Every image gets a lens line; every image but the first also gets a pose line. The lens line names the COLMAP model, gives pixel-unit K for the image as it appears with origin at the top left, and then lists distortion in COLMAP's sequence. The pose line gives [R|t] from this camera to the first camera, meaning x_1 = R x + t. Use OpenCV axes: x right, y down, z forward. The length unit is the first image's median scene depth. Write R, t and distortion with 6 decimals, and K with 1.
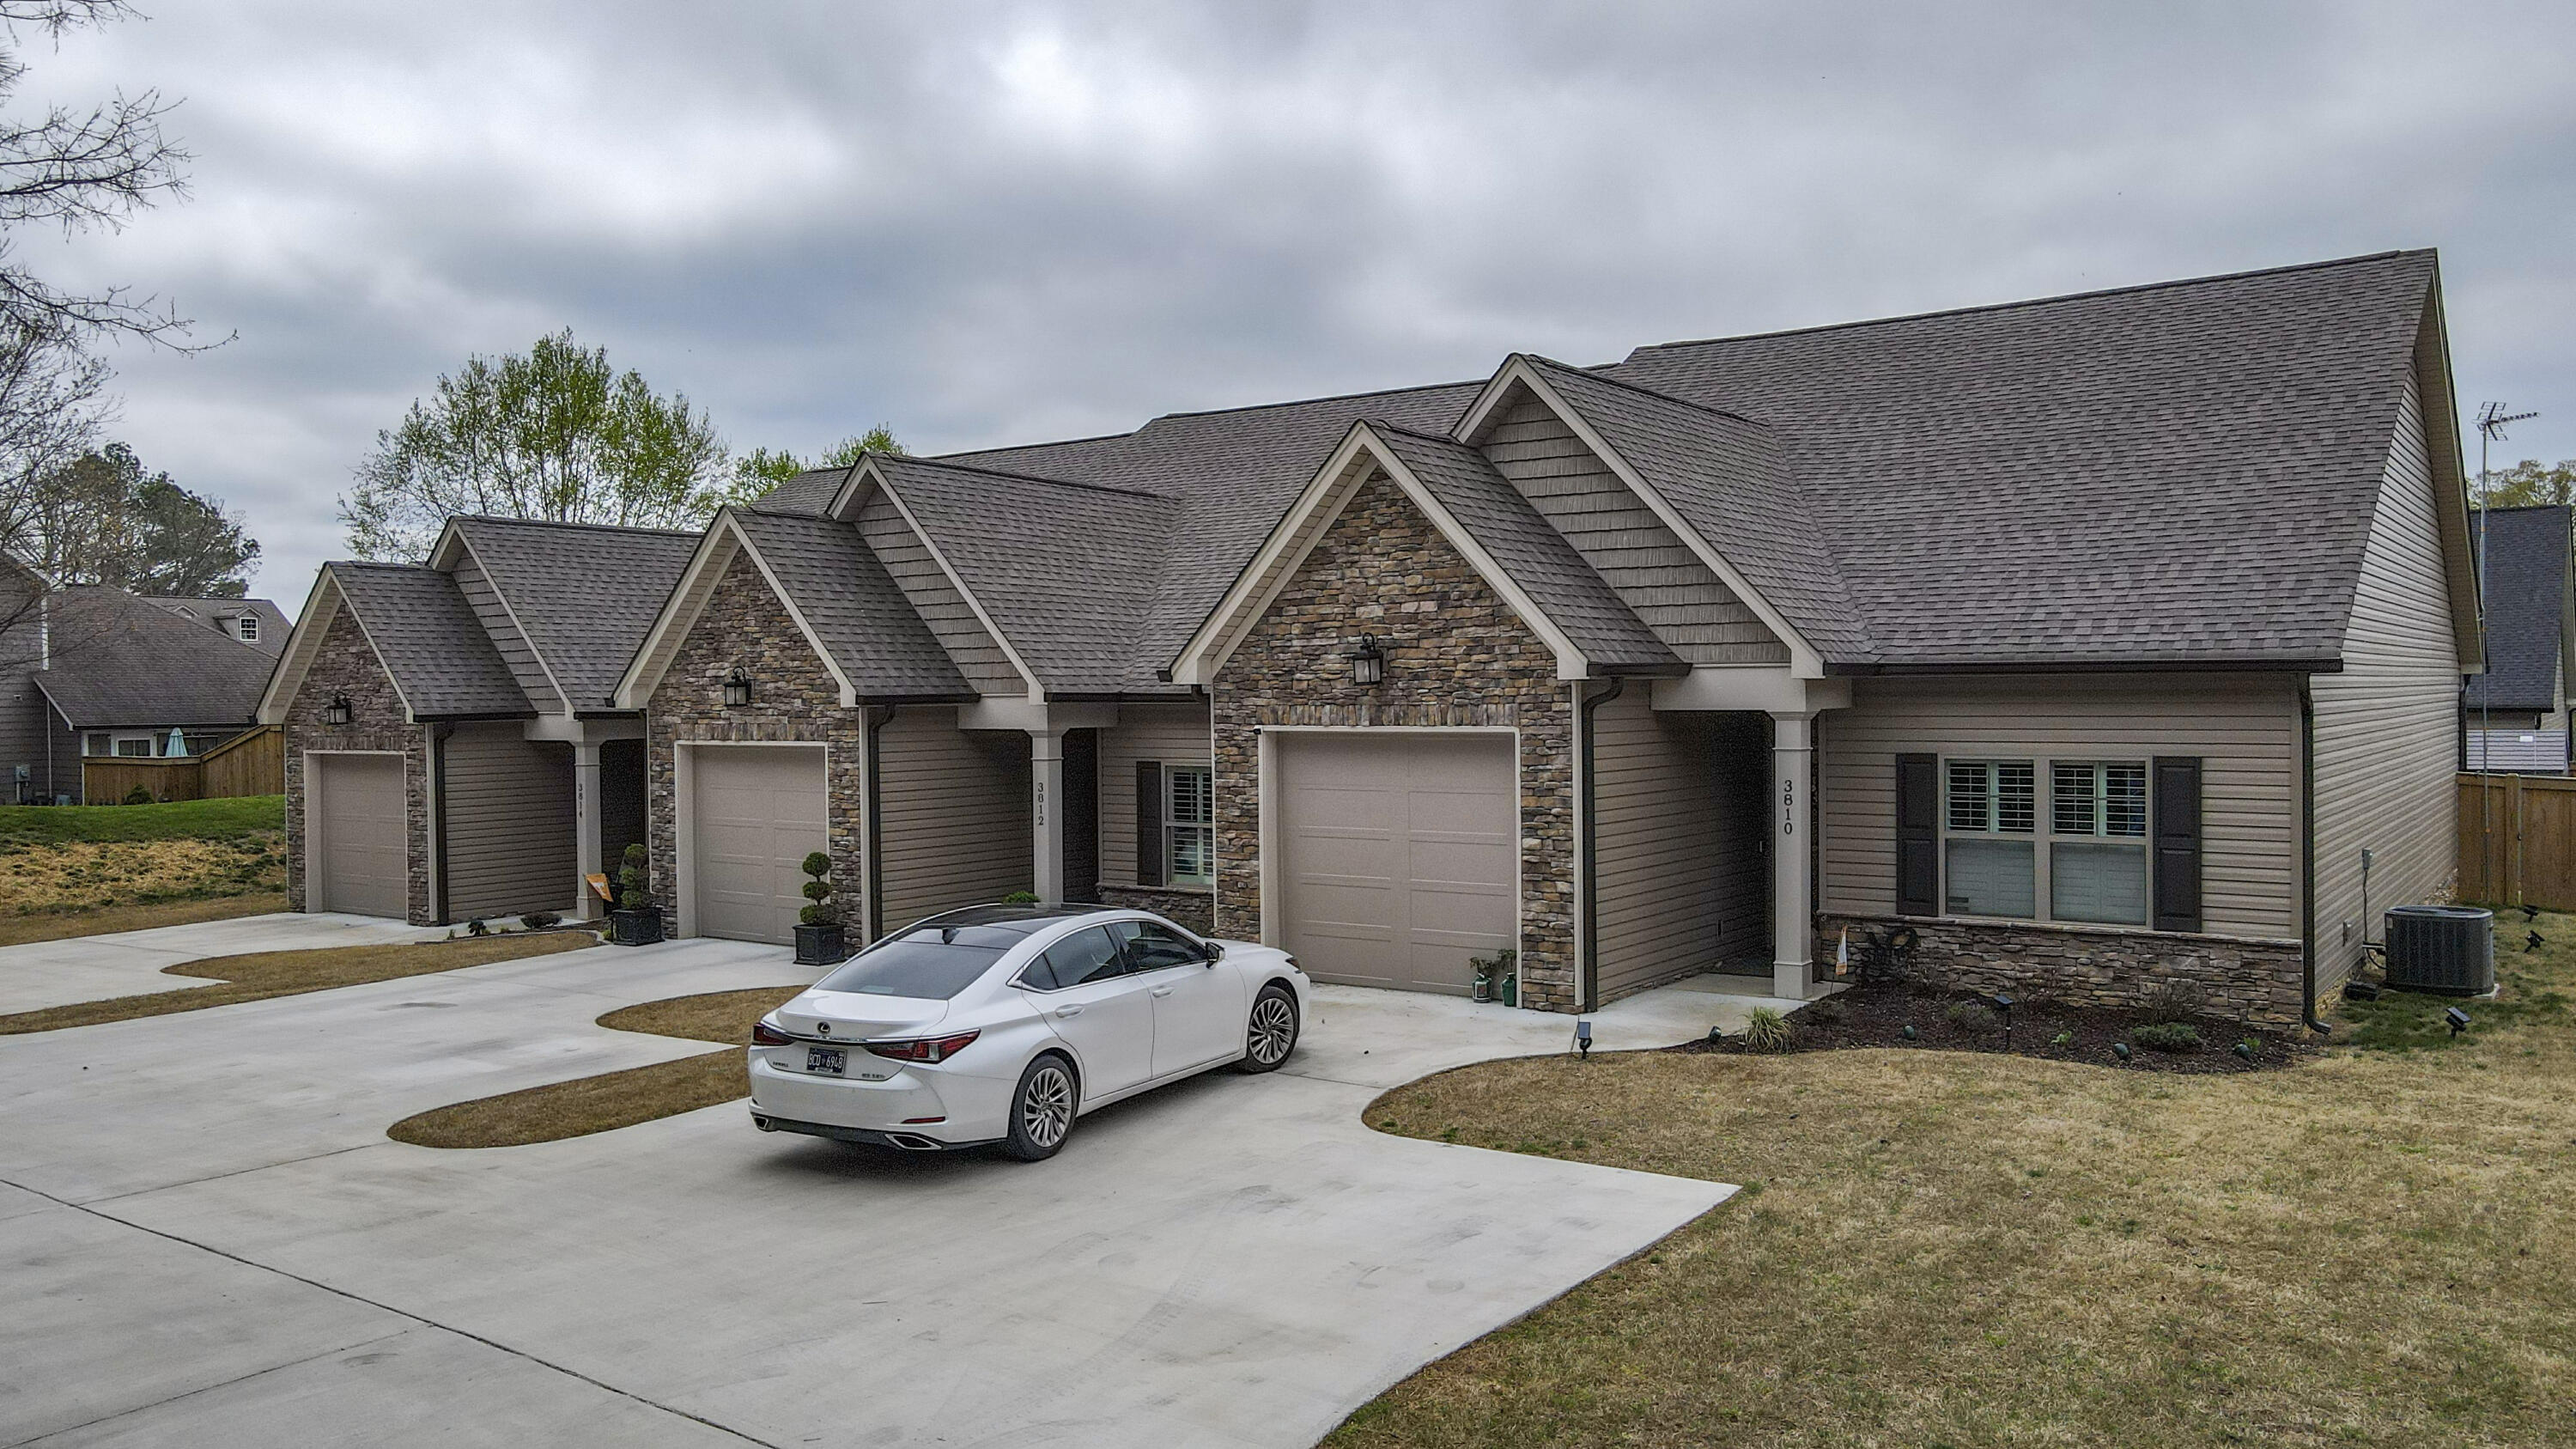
lens RADIAL K [[1901.4, 0, 1282.0], [0, 1901.4, 711.0], [0, 0, 1]] dist [0.005120, 0.009076]
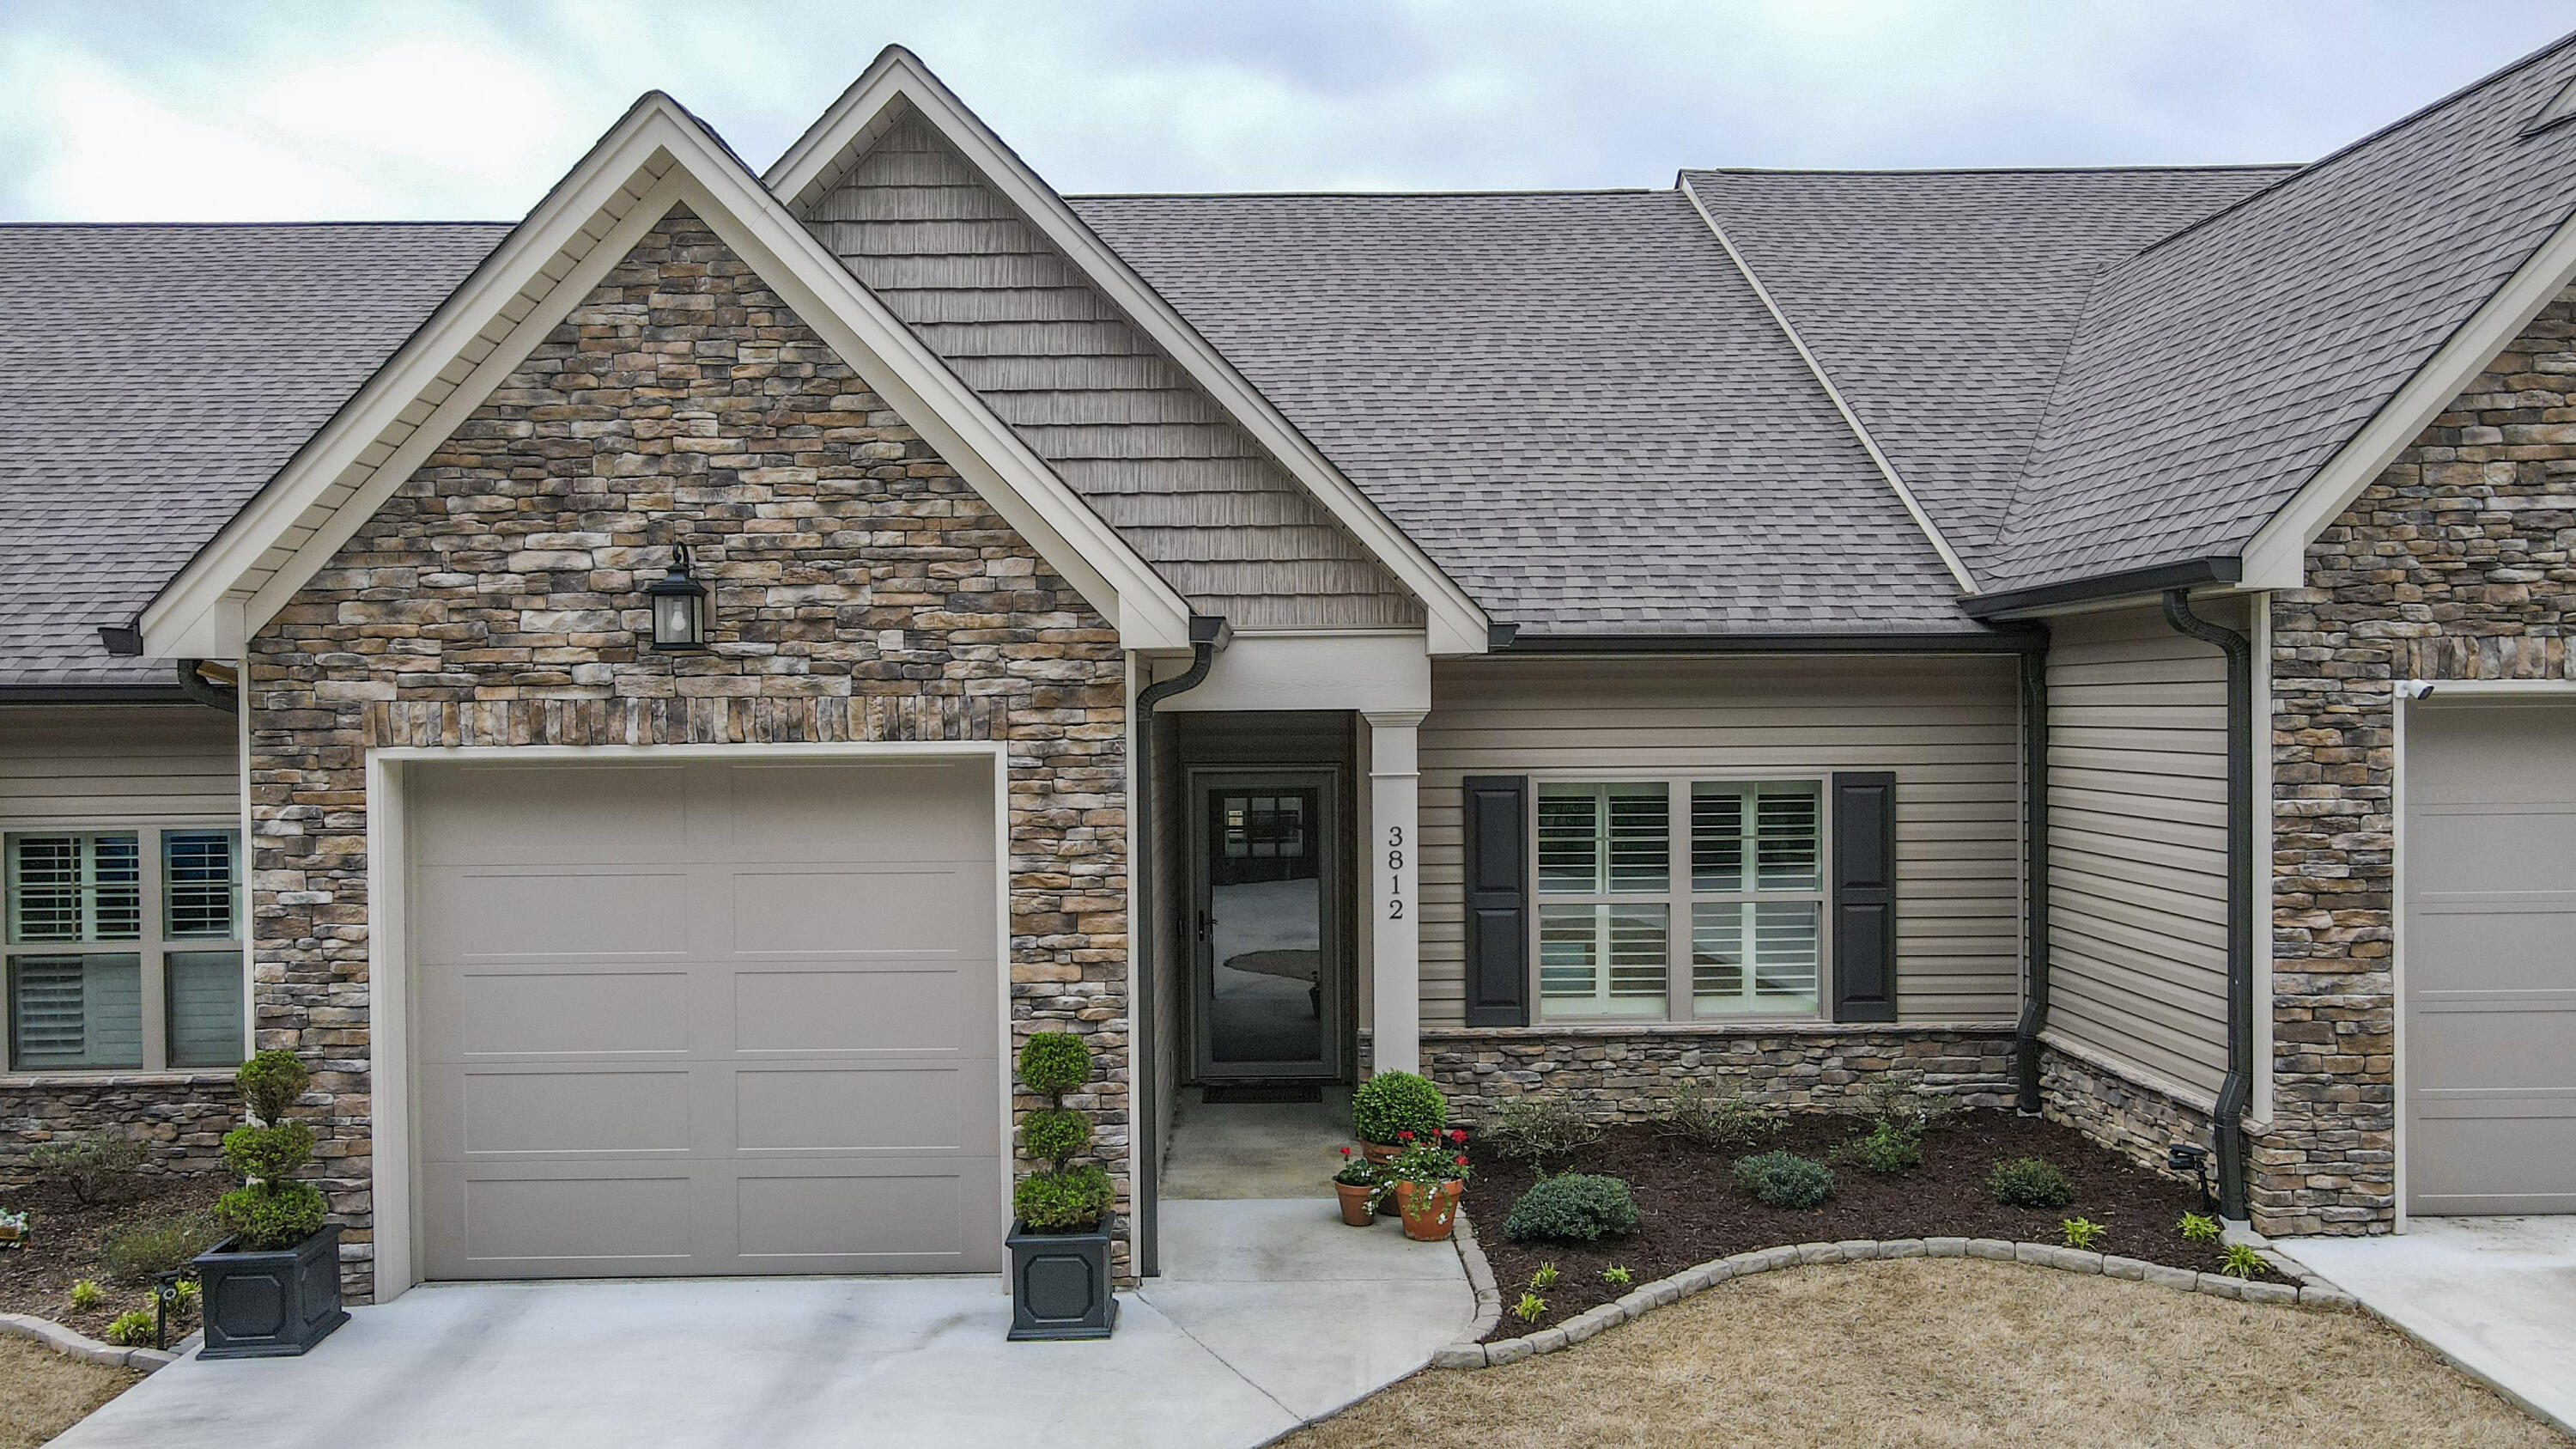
lens RADIAL K [[2009.2, 0, 1273.8], [0, 2009.2, 718.8], [0, 0, 1]] dist [0.009786, 0.008139]
pose [[0.805747, -0.003883, 0.592247, -0.437607], [0.008607, 0.999950, -0.005154, 0.014245], [-0.592197, 0.009250, 0.805740, 0.639689]]
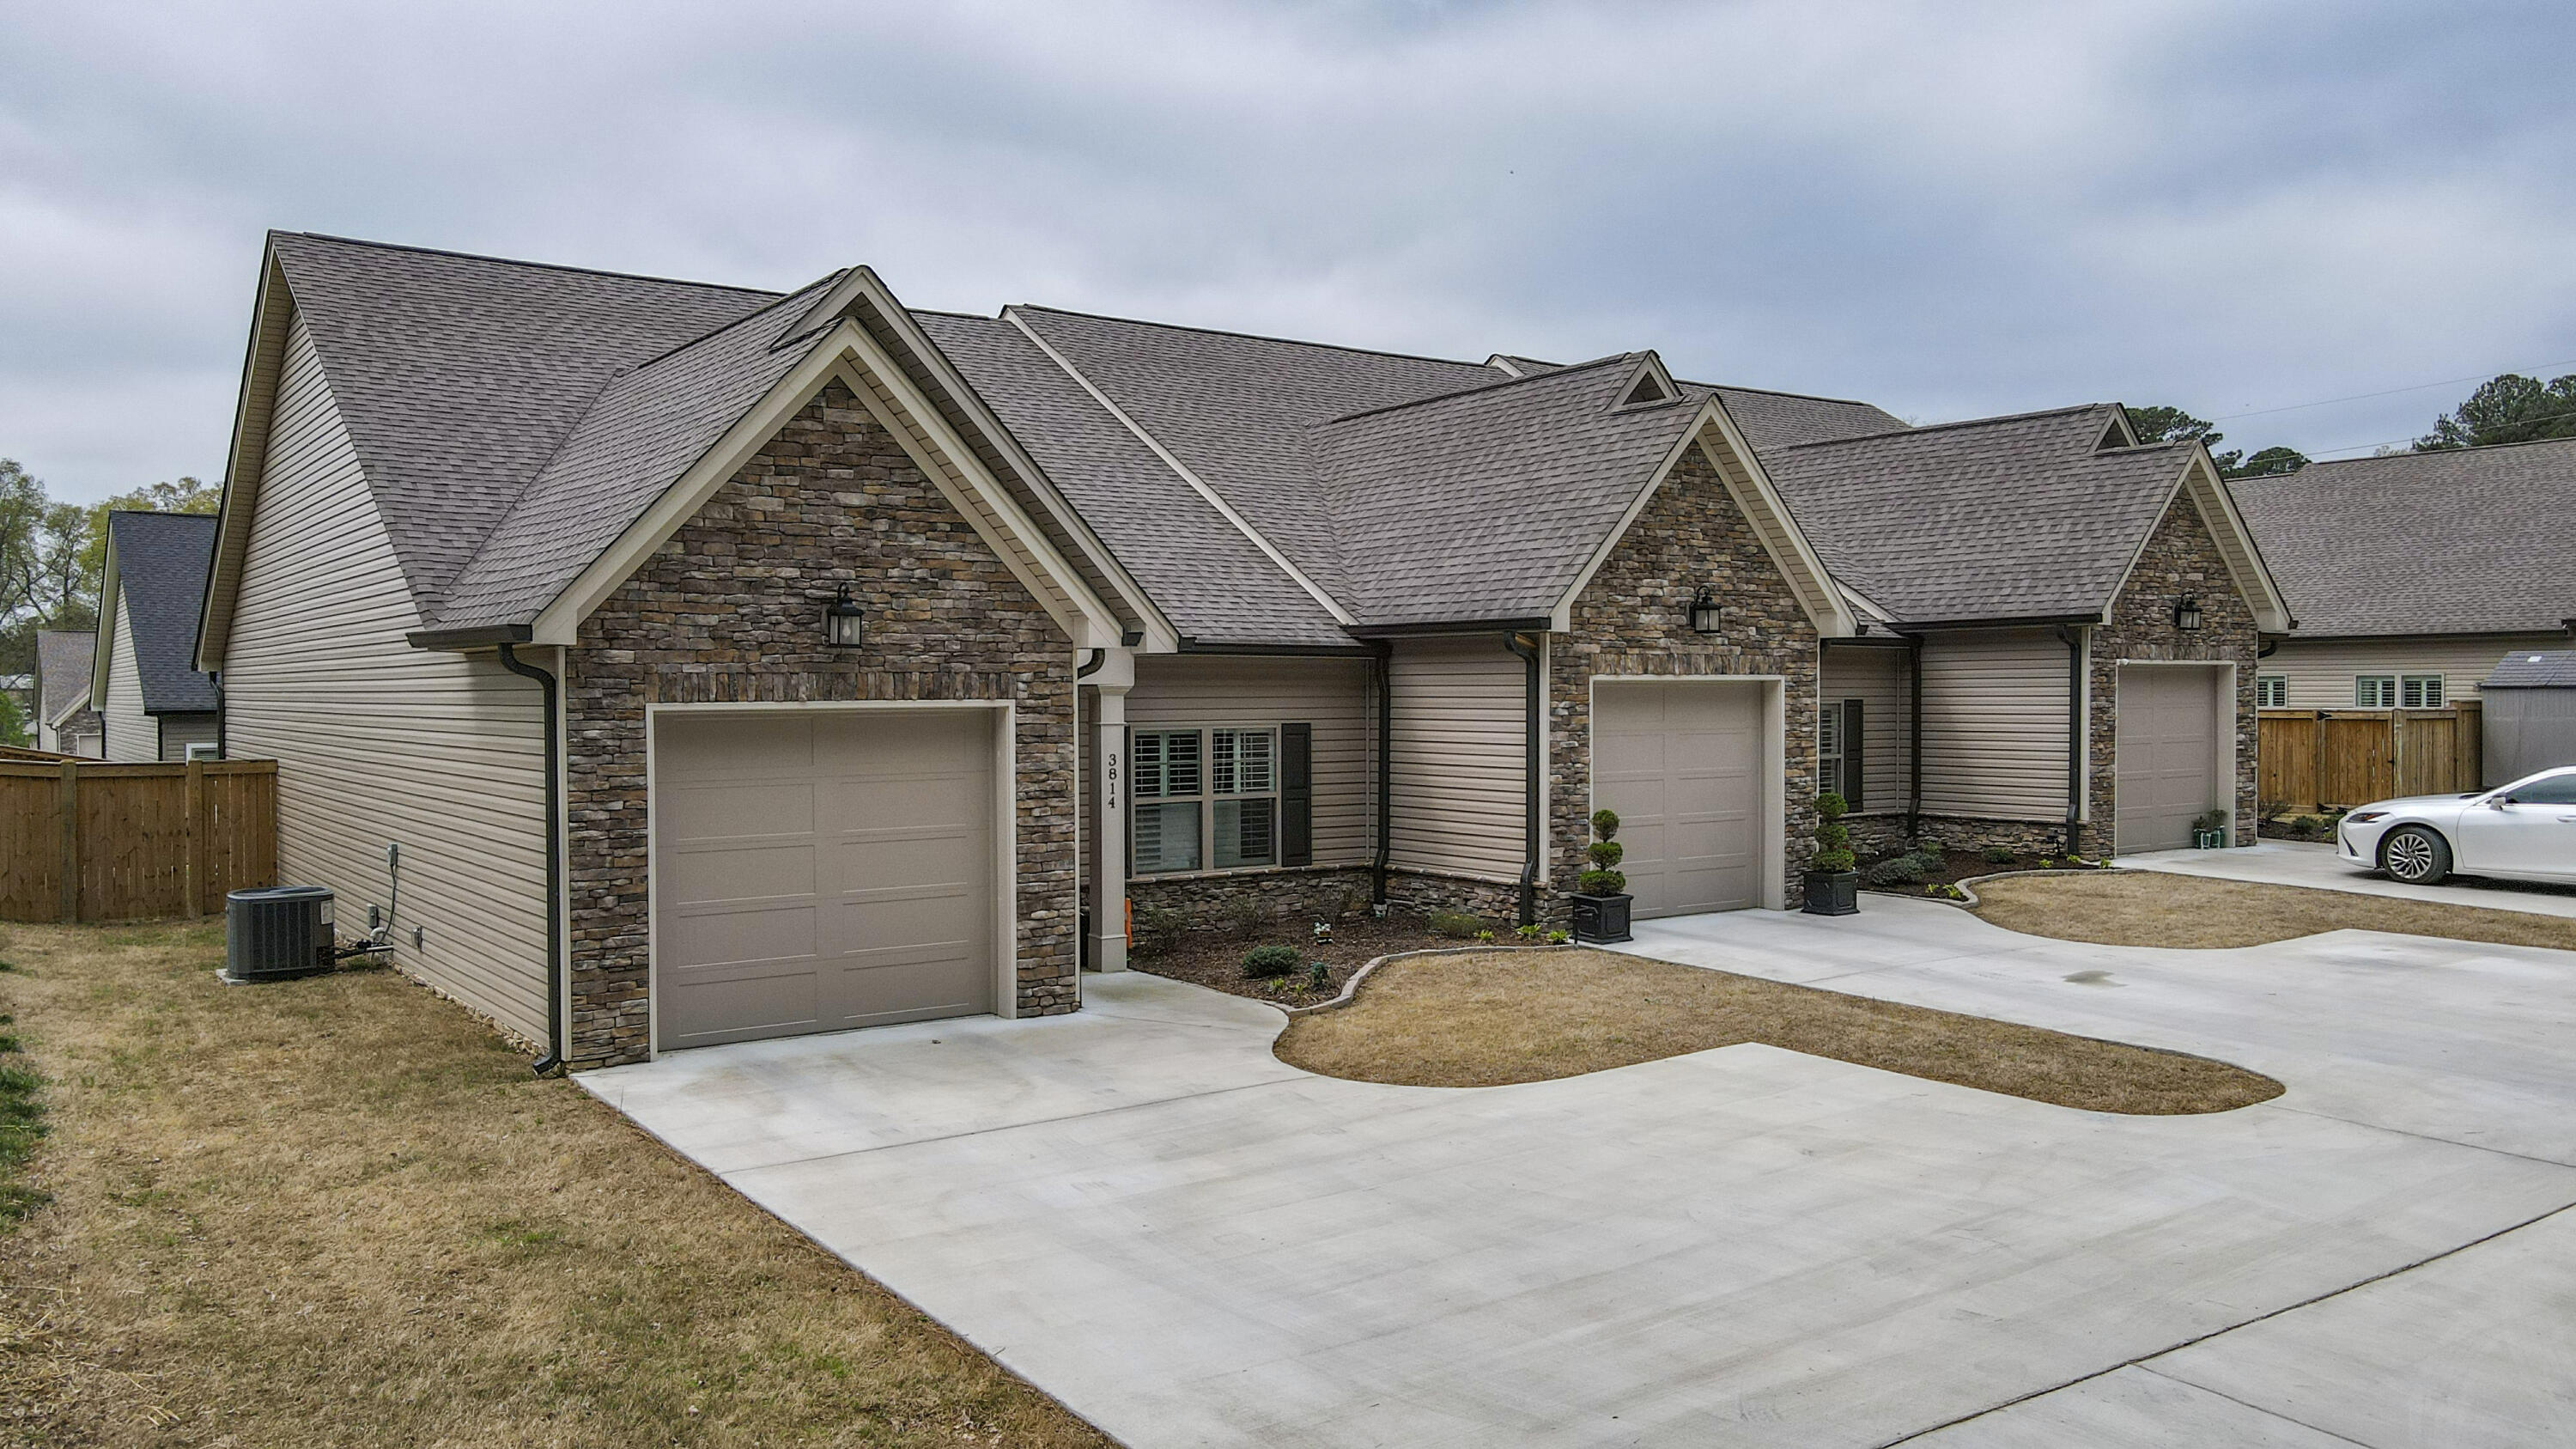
lens RADIAL K [[1914.7, 0, 1296.2], [0, 1914.7, 732.1], [0, 0, 1]] dist [-0.002365, 0.001404]
pose [[0.314501, -0.008051, 0.949223, -1.183285], [0.015238, 0.999878, 0.003431, 0.036742], [-0.949135, 0.013385, 0.314586, 0.935512]]
